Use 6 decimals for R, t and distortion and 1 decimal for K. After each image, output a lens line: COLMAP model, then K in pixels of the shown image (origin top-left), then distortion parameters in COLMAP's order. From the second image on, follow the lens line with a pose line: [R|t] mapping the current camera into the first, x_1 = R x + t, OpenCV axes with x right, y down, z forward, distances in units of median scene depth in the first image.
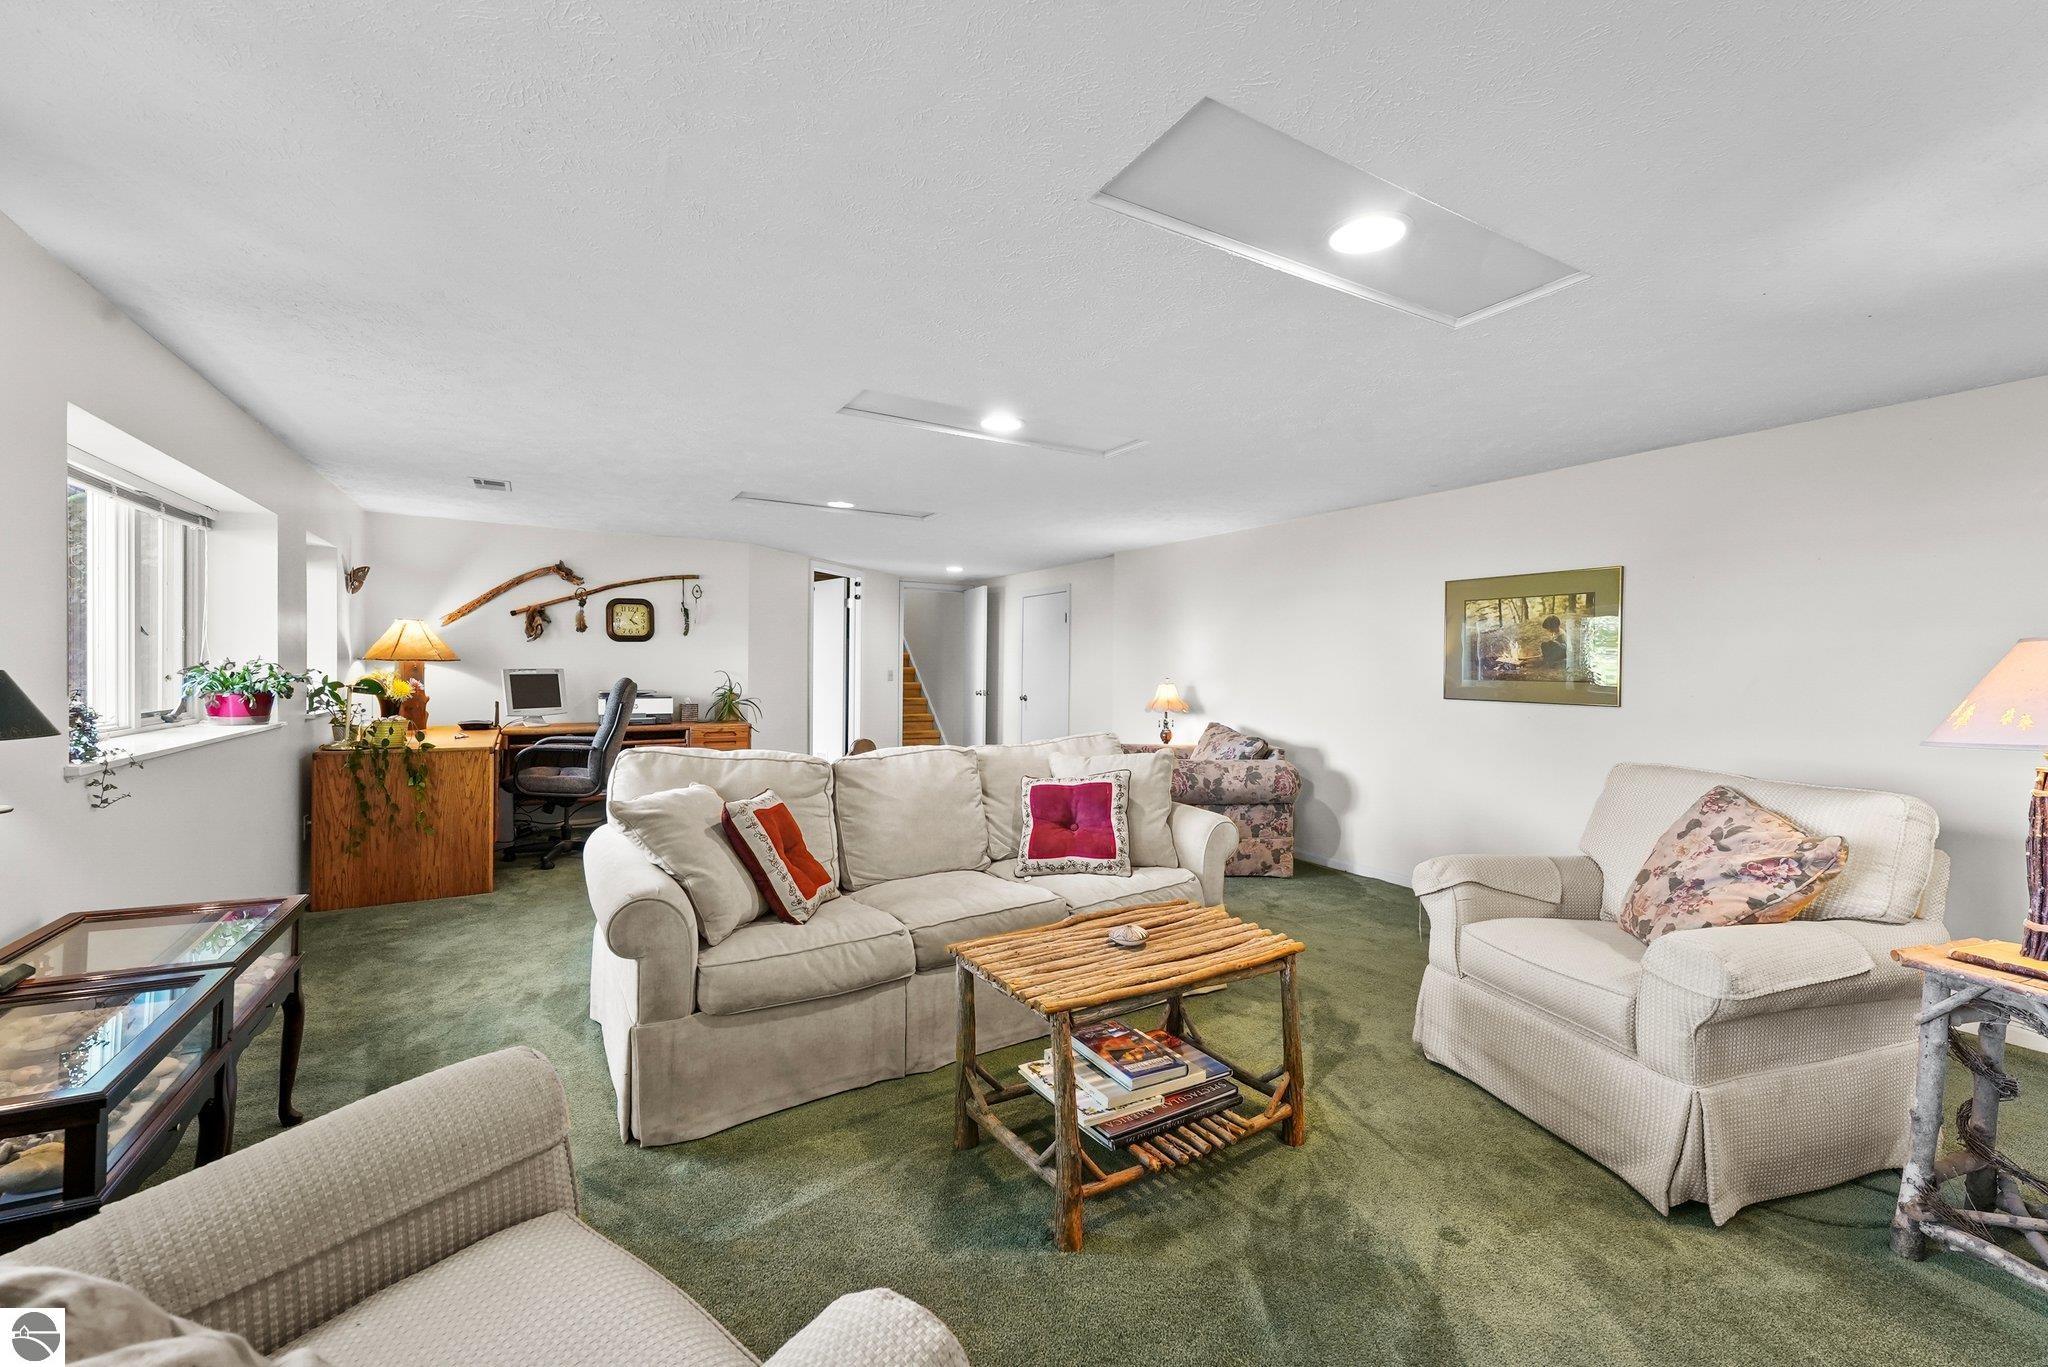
lens RADIAL K [[803.8, 0, 1024.0], [0, 803.8, 683.5], [0, 0, 1]] dist [-0.000024, 0.000029]
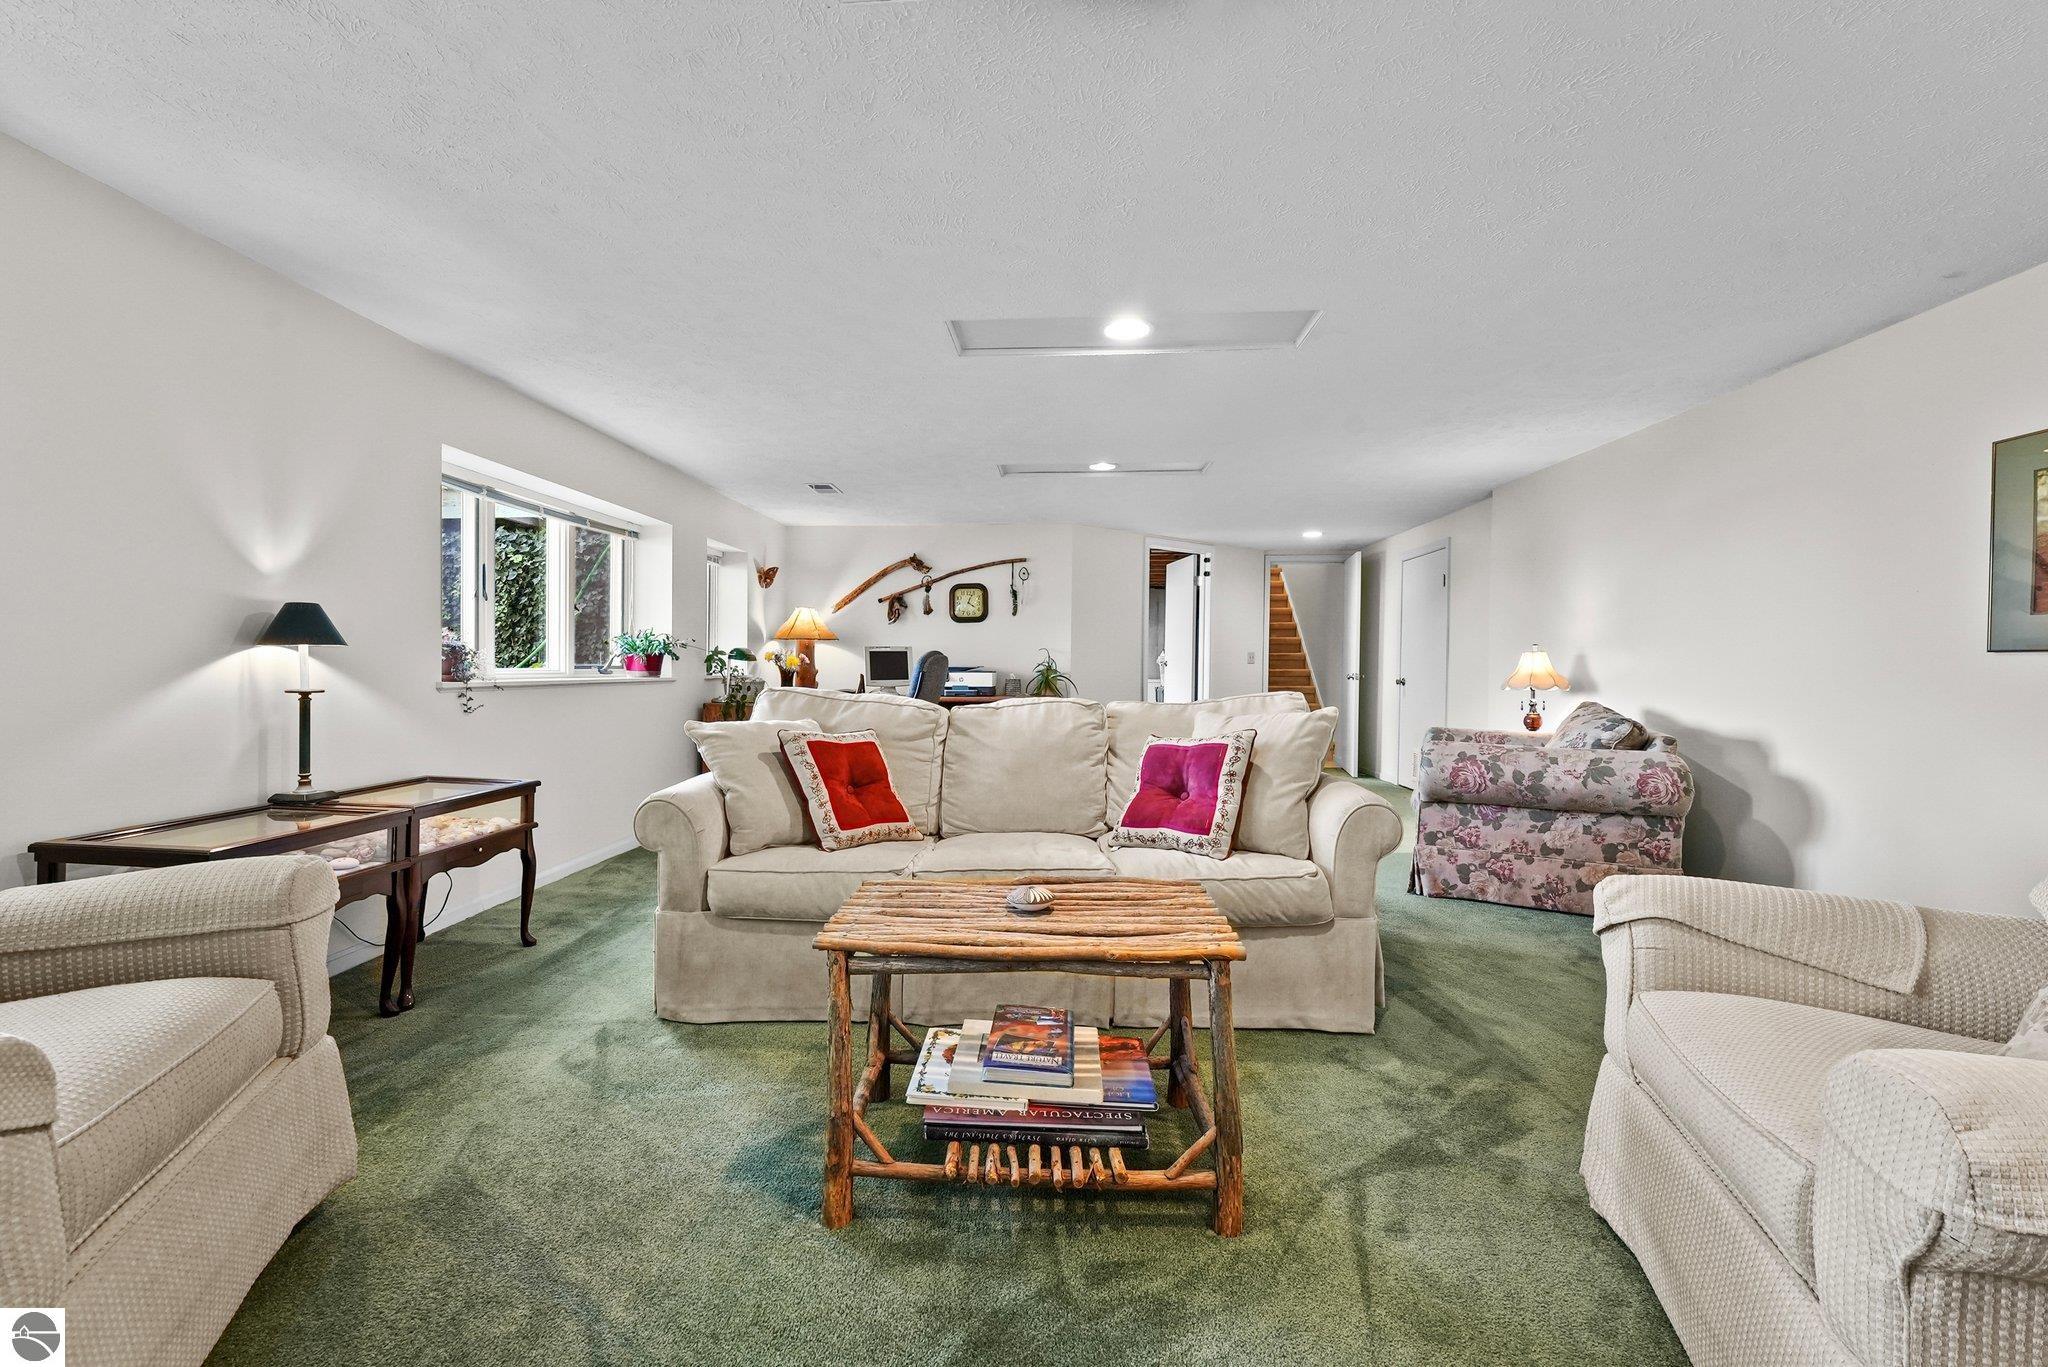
lens RADIAL K [[818.8, 0, 1021.3], [0, 818.8, 686.4], [0, 0, 1]] dist [0.000835, 0.000013]
pose [[0.831979, 0.006941, -0.554764, 0.307857], [-0.007260, 0.999972, 0.001622, 0.052265], [0.554760, 0.002678, 0.832006, 0.163664]]
